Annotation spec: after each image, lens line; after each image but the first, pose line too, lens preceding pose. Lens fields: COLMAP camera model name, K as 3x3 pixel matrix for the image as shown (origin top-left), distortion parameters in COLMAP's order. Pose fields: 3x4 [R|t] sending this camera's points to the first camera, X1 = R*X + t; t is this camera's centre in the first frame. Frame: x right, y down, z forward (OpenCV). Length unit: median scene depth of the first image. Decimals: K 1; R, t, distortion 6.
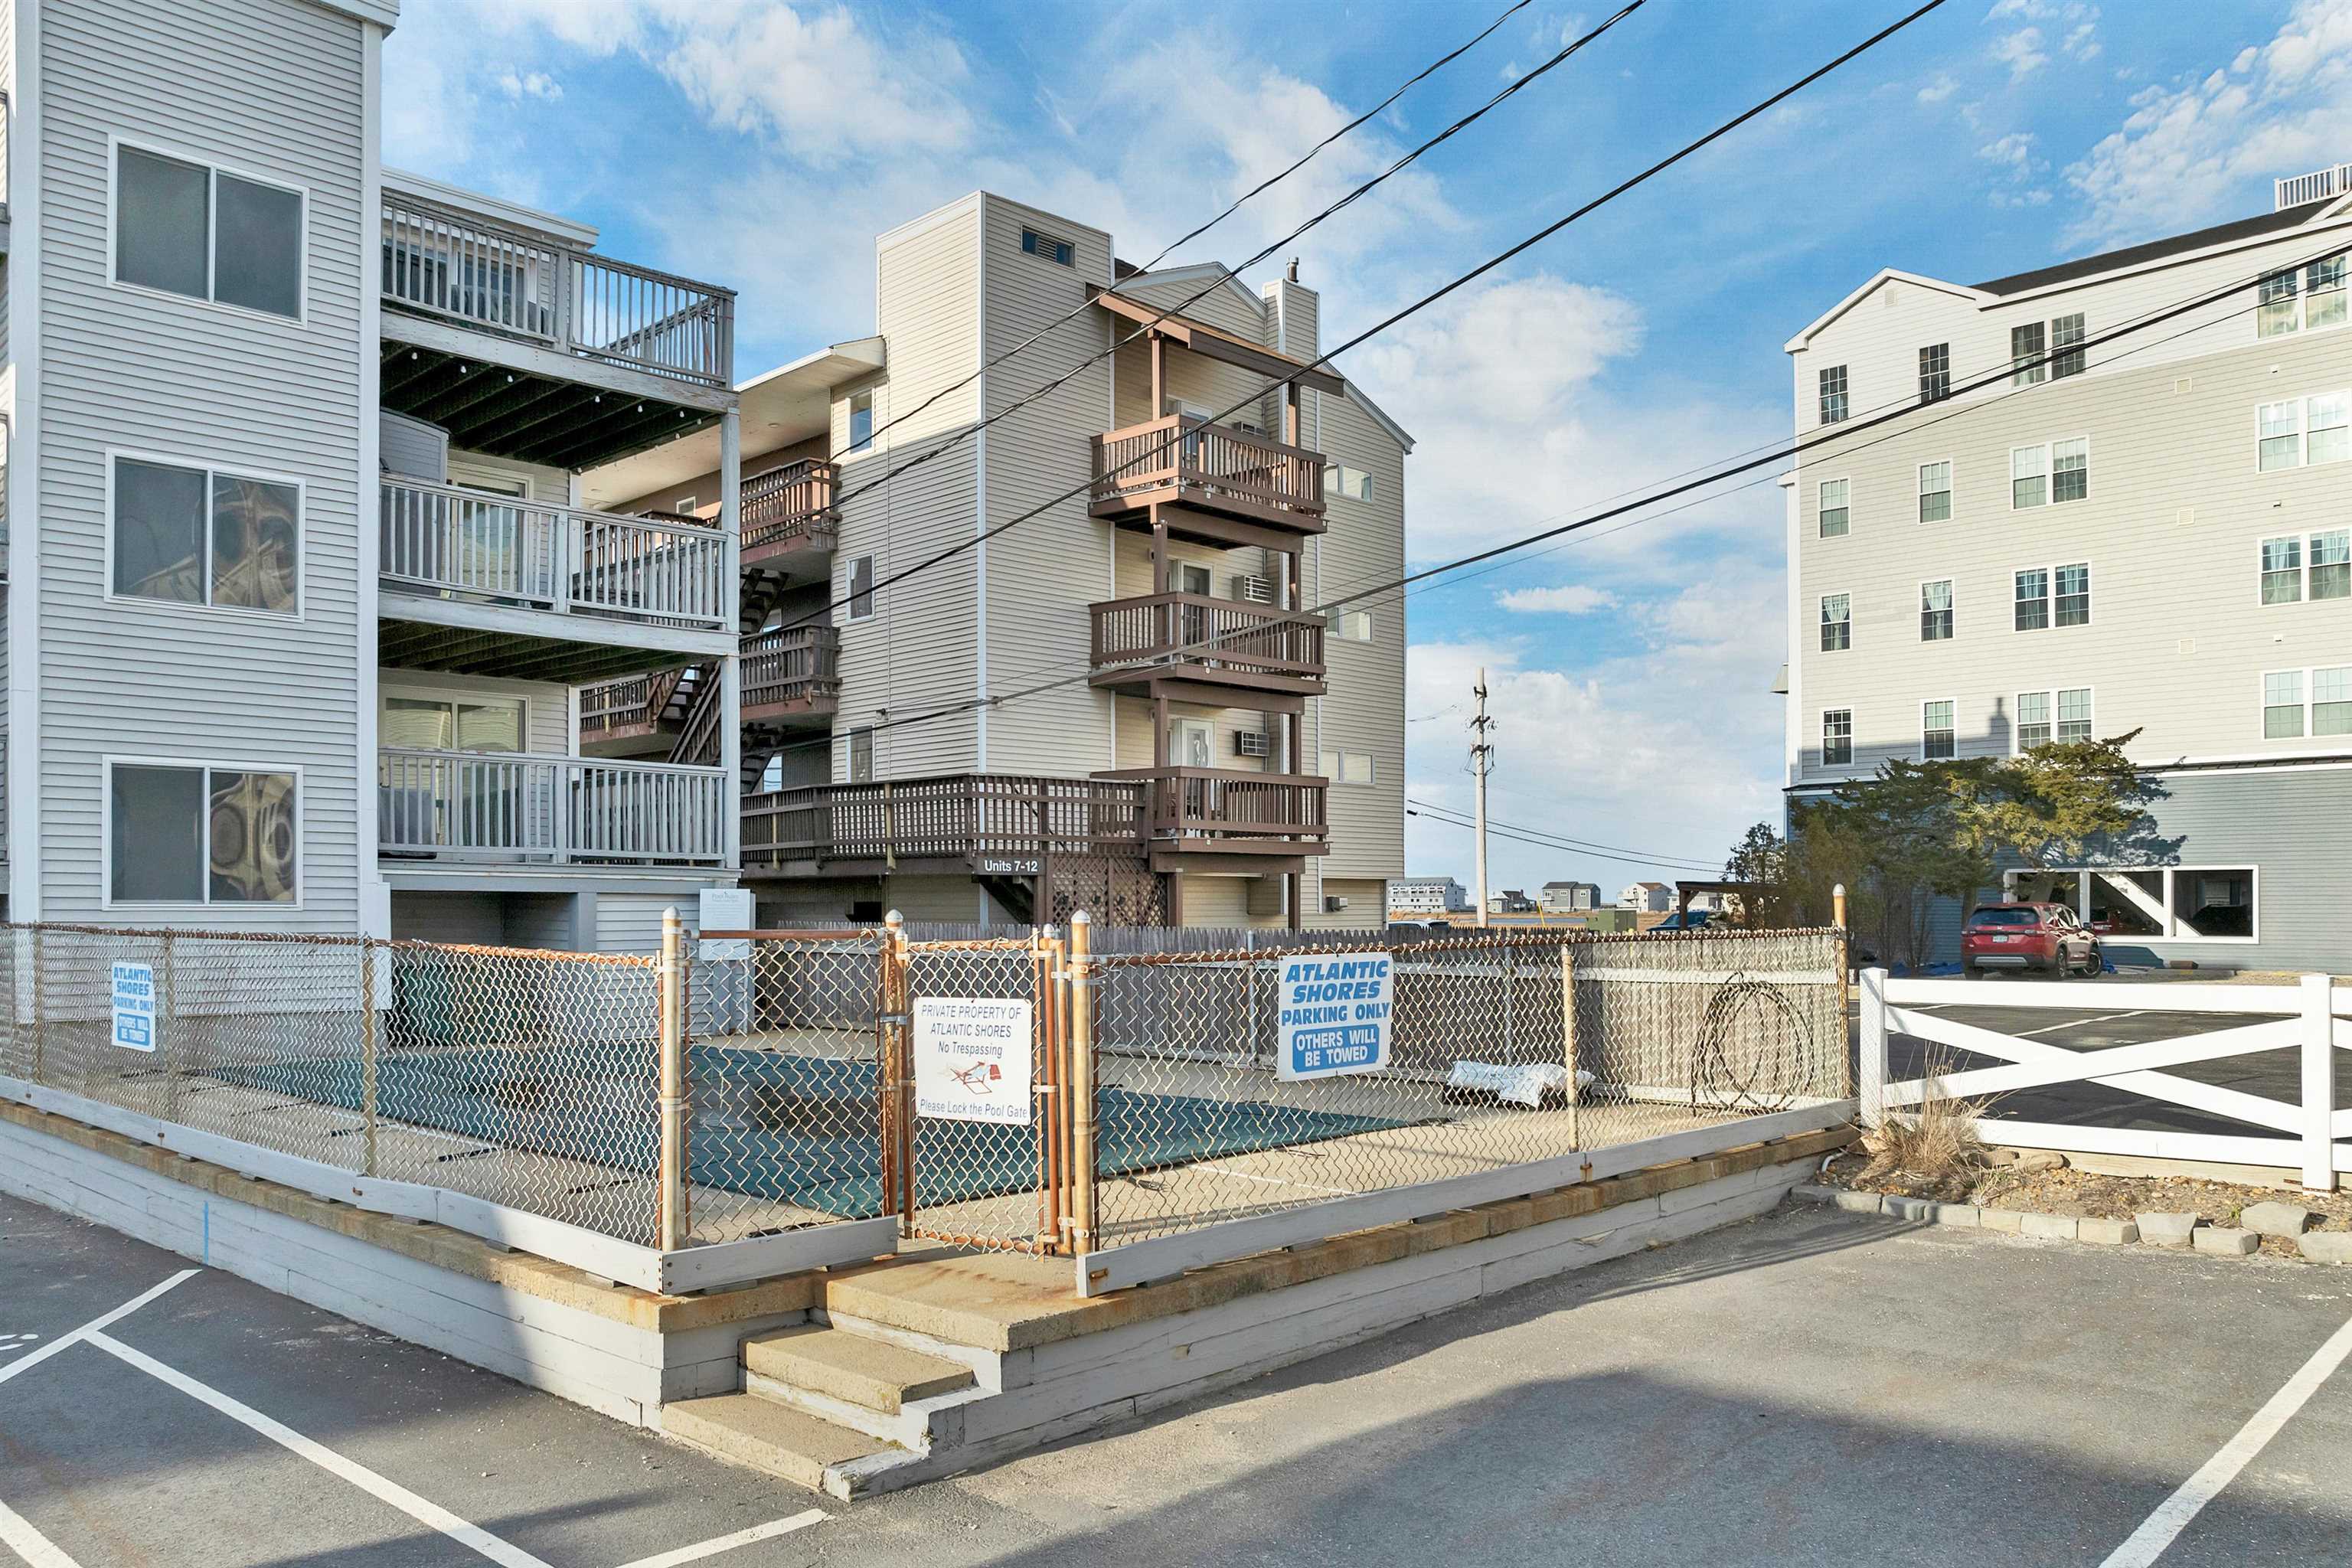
lens RADIAL K [[1793.7, 0, 1178.5], [0, 1793.7, 804.3], [0, 0, 1]] dist [-0.052229, 0.023979]
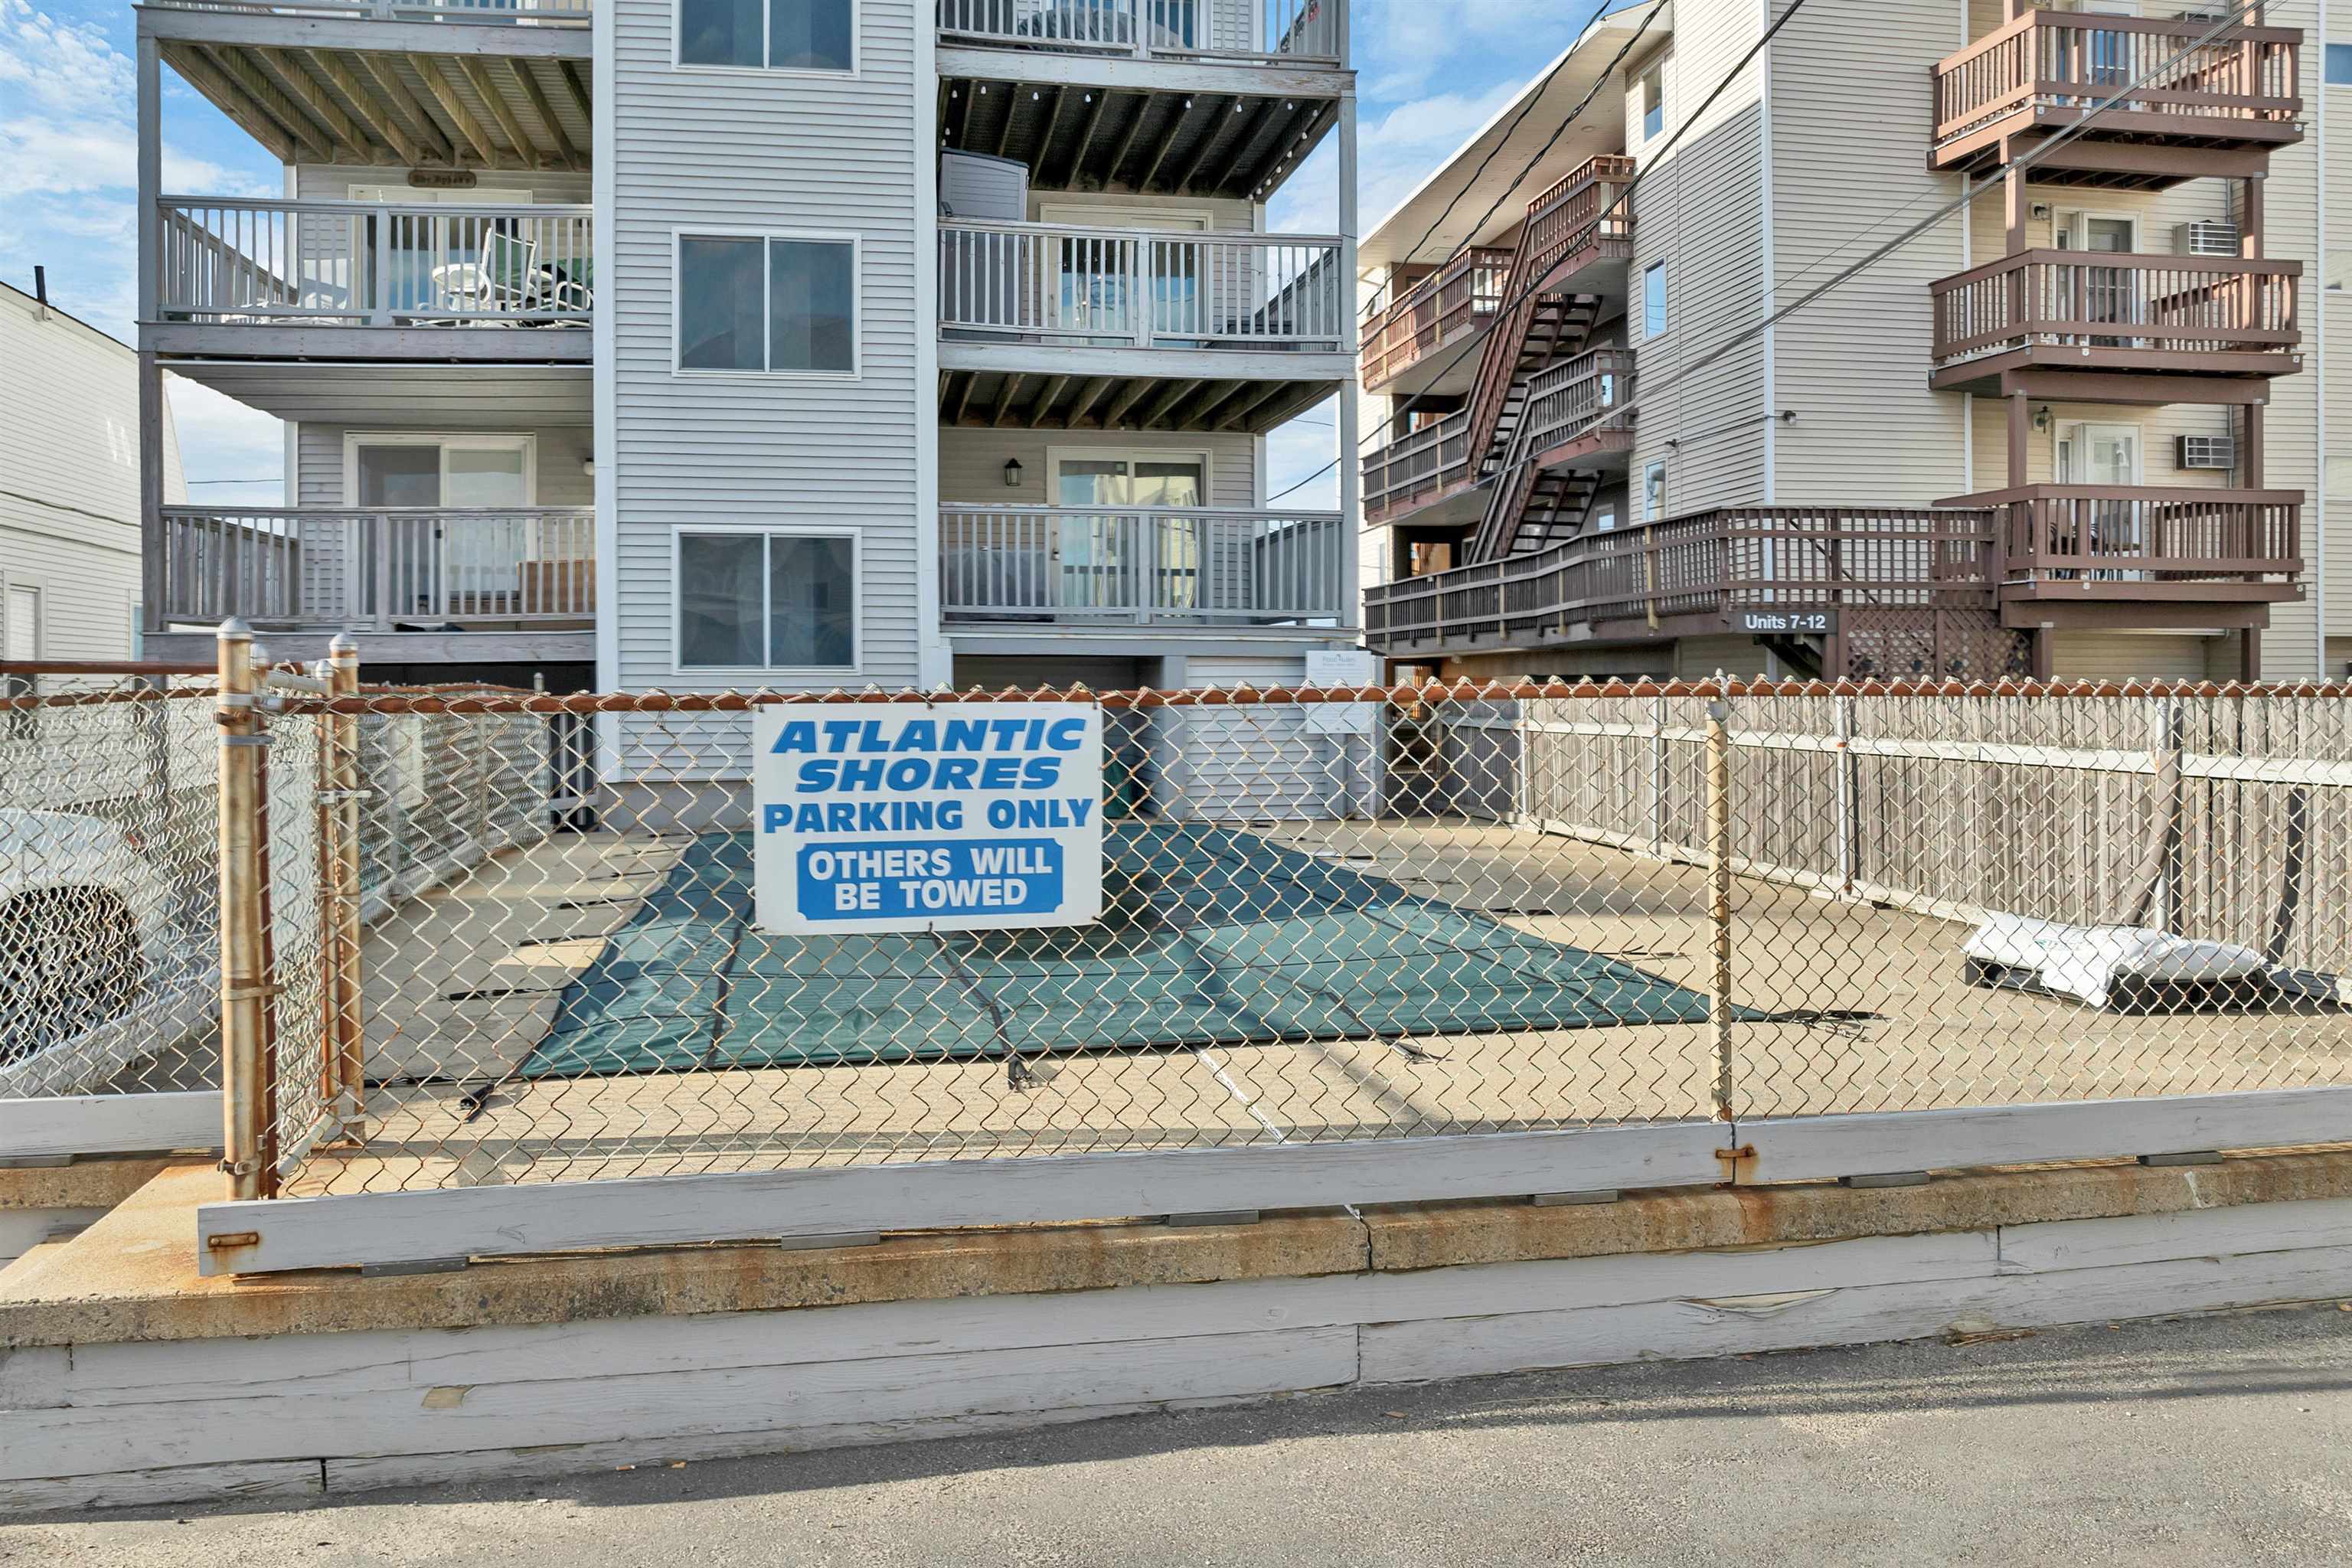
lens RADIAL K [[1793.7, 0, 1195.0], [0, 1793.7, 655.6], [0, 0, 1]] dist [-0.052229, 0.023979]
pose [[0.807465, -0.012455, -0.589784, 0.202402], [0.034356, 0.999073, 0.025938, 0.025292], [0.588914, -0.041207, 0.807145, 0.268408]]
